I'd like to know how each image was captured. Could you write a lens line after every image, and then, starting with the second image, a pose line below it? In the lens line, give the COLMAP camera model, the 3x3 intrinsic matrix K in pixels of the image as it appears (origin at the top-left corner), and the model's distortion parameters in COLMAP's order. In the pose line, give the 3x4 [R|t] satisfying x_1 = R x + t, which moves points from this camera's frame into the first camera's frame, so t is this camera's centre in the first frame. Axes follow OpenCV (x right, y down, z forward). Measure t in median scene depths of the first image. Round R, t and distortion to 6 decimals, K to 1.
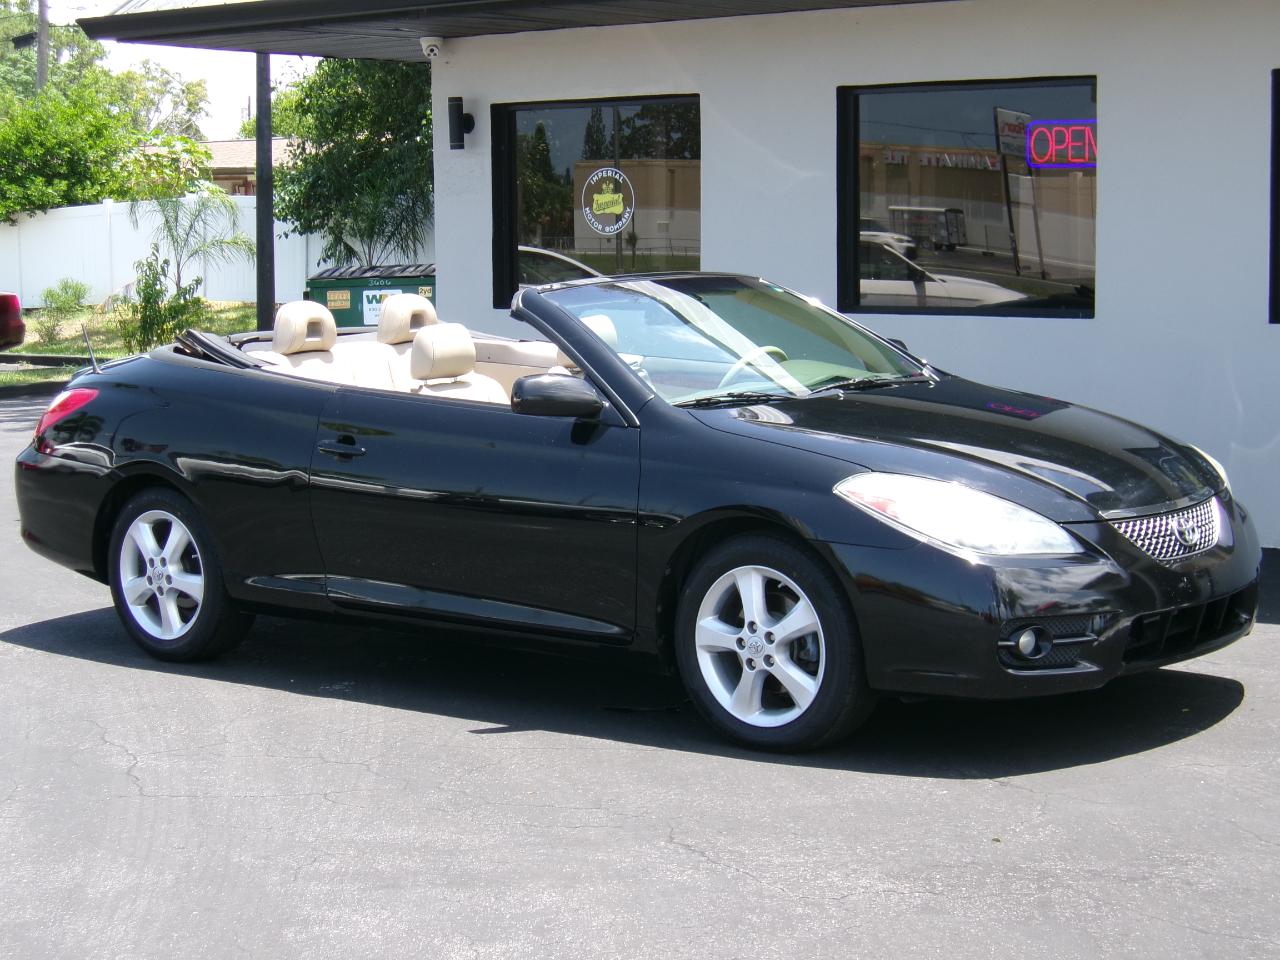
lens RADIAL K [[2431.0, 0, 639.8], [0, 2431.0, 530.9], [0, 0, 1]] dist [-0.071082, -0.362843]
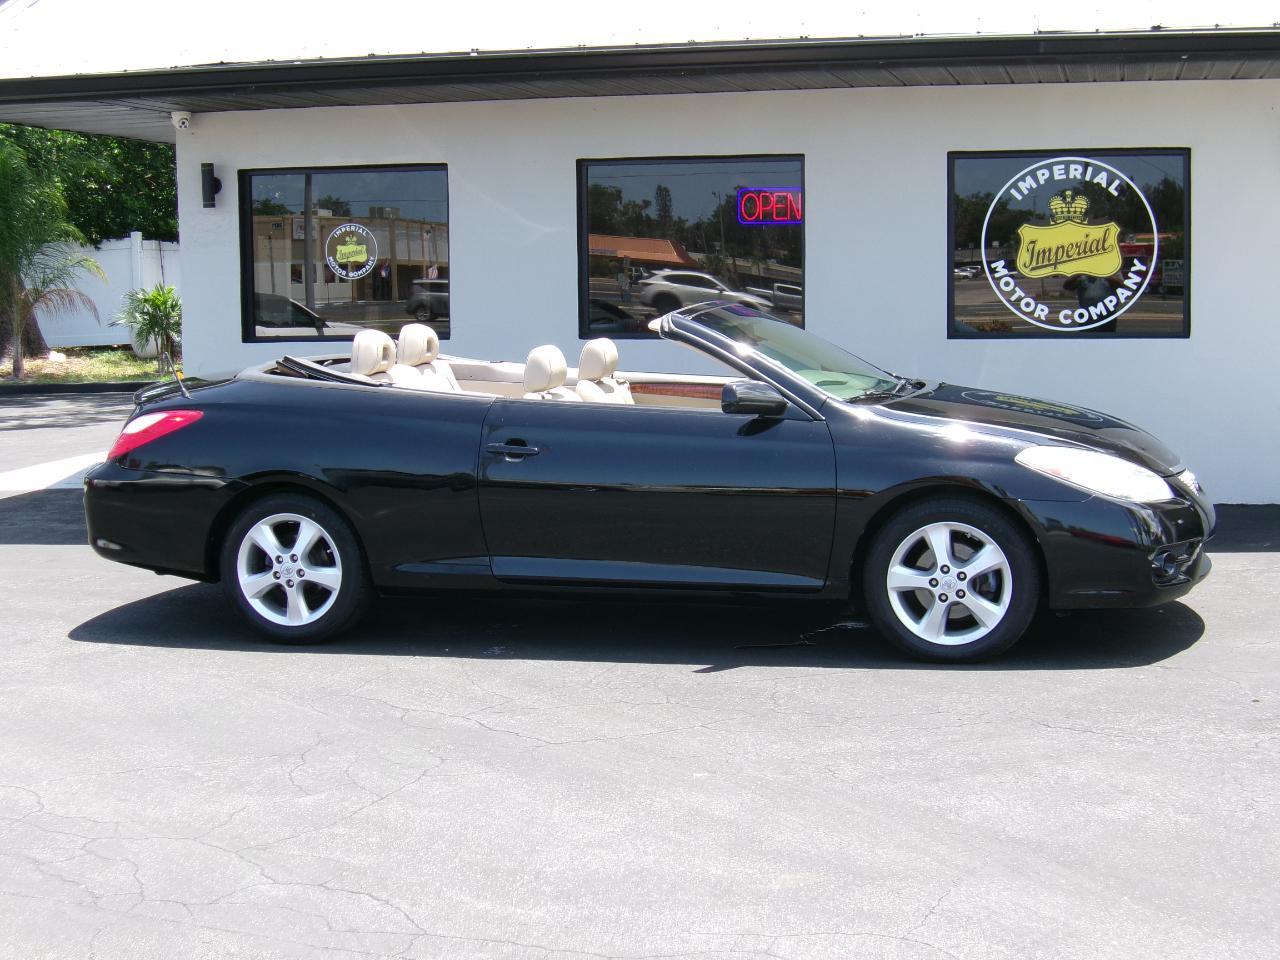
lens RADIAL K [[1967.0, 0, 635.9], [0, 1967.0, 507.7], [0, 0, 1]] dist [-0.115960, 0.017550]
pose [[0.907237, -0.051245, 0.417487, -0.421224], [0.055946, 0.998433, 0.000980, -0.002722], [-0.416883, 0.022467, 0.908682, 0.087539]]
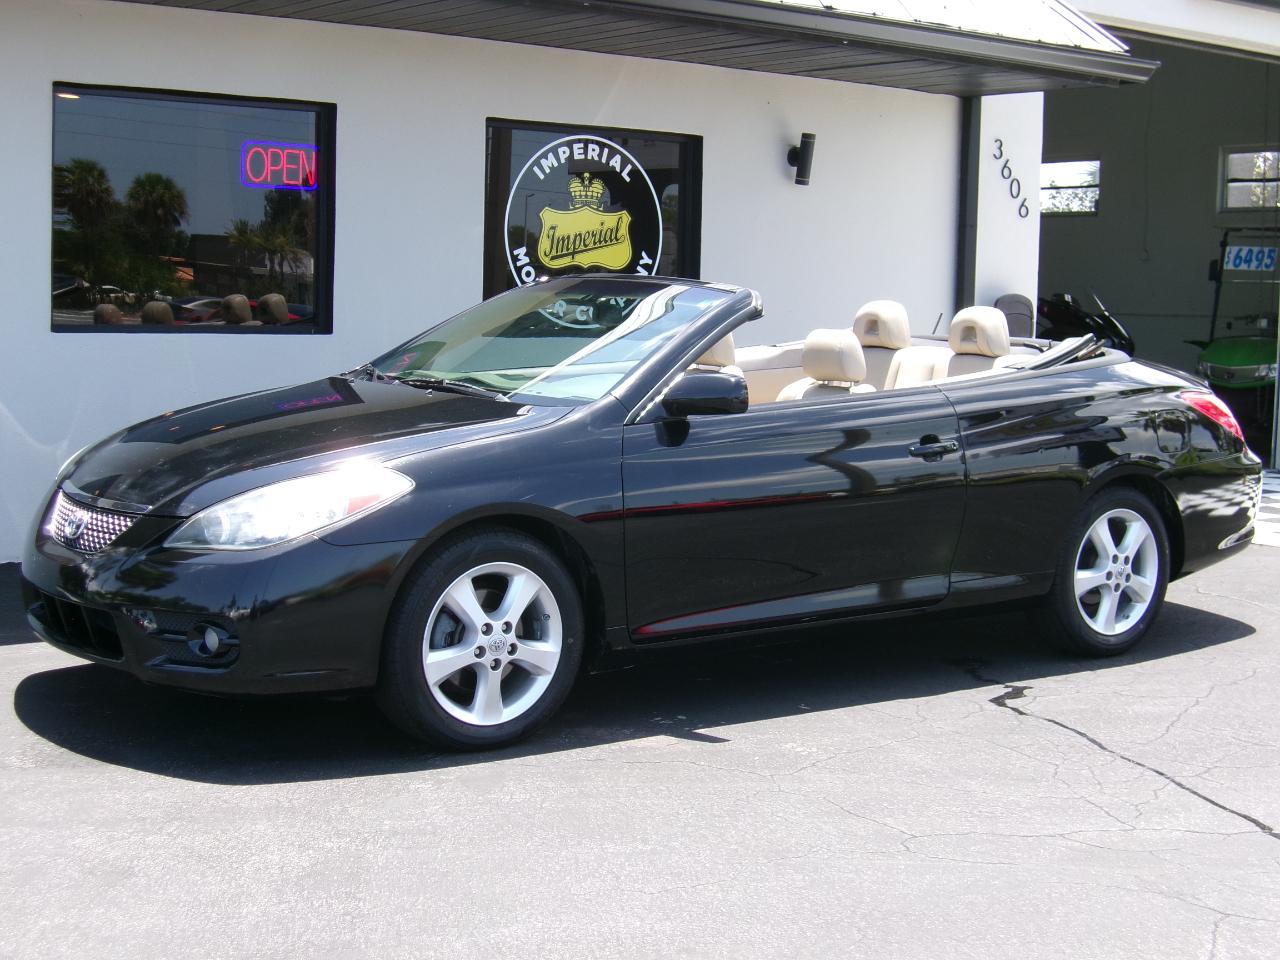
lens RADIAL K [[1967.0, 0, 635.9], [0, 1967.0, 507.7], [0, 0, 1]] dist [-0.115960, 0.017550]
pose [[0.269780, -0.084213, 0.959232, -0.733513], [0.094681, 0.993661, 0.060606, -0.063271], [-0.958256, 0.074471, 0.276043, 0.785387]]
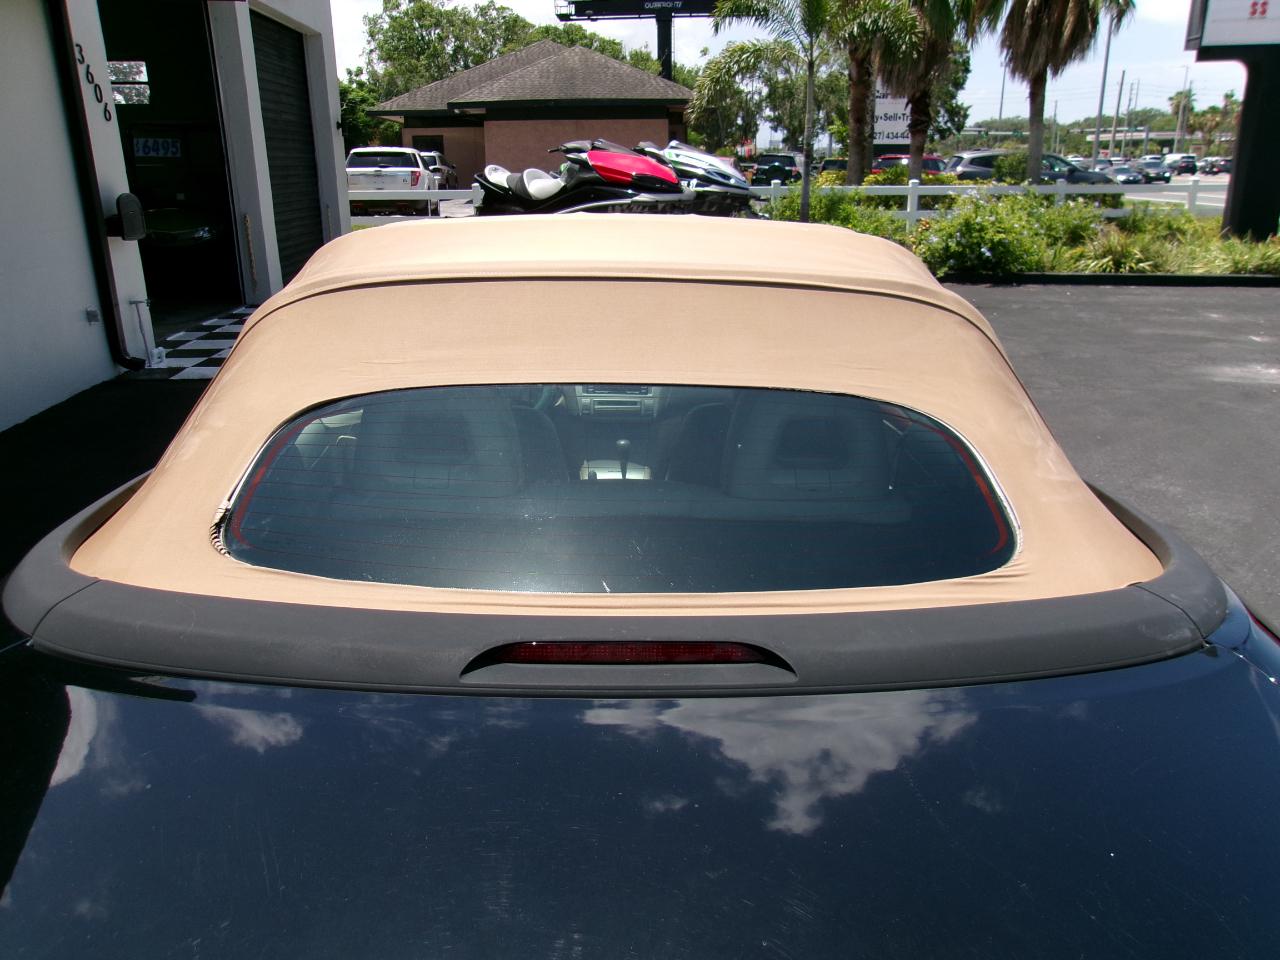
lens RADIAL K [[993.6, 0, 658.0], [0, 993.6, 481.0], [0, 0, 1]] dist [-0.035182, 0.052492]
pose [[-0.661733, -0.213597, 0.718670, -0.243046], [0.109760, 0.920632, 0.374686, -0.138926], [-0.741662, 0.326823, -0.585768, 1.111821]]
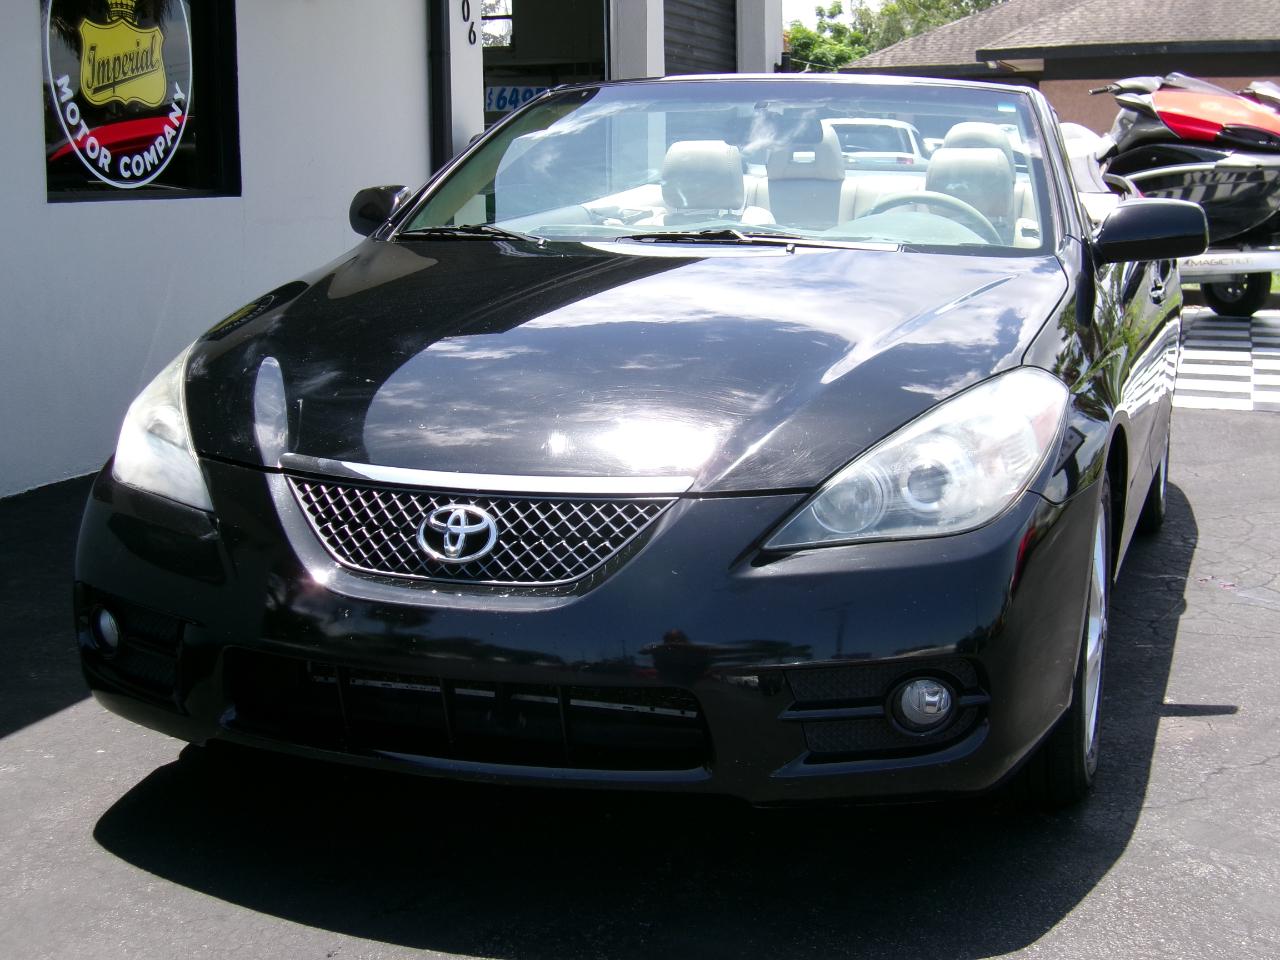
lens RADIAL K [[1973.9, 0, 637.2], [0, 1973.9, 482.8], [0, 0, 1]] dist [-0.105416, -0.077023]
pose [[-0.340388, -0.126184, 0.931780, -0.489675], [0.135927, 0.973942, 0.181549, -0.100443], [-0.930408, 0.188452, -0.314367, 1.208424]]
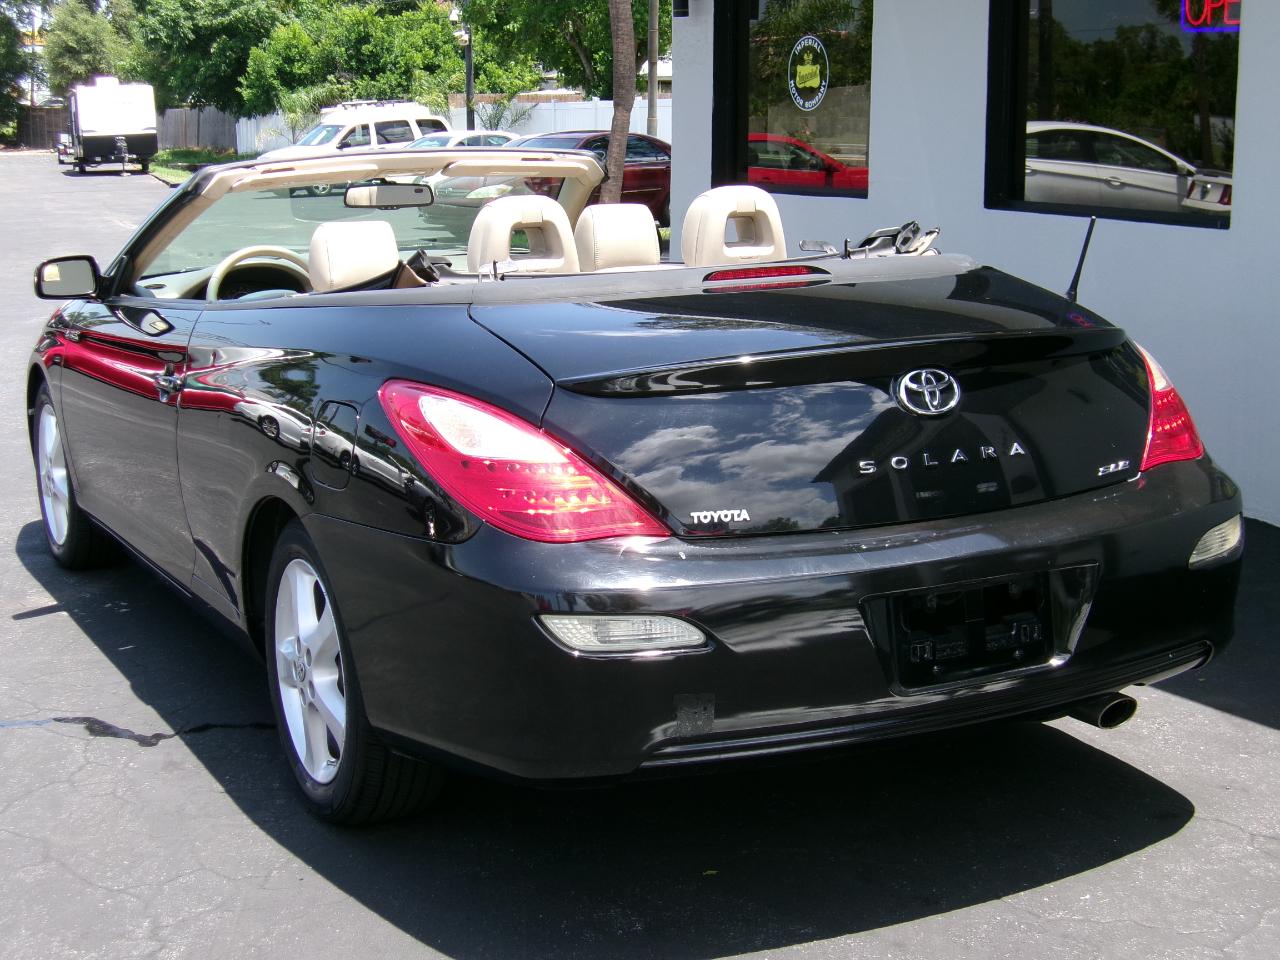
lens RADIAL K [[1963.6, 0, 643.4], [0, 1963.6, 515.8], [0, 0, 1]] dist [-0.120005, 0.011173]
pose [[0.912262, 0.095897, -0.398224, 0.330559], [-0.063527, 0.993568, 0.093734, -0.052922], [0.404651, -0.060212, 0.912487, 0.440112]]
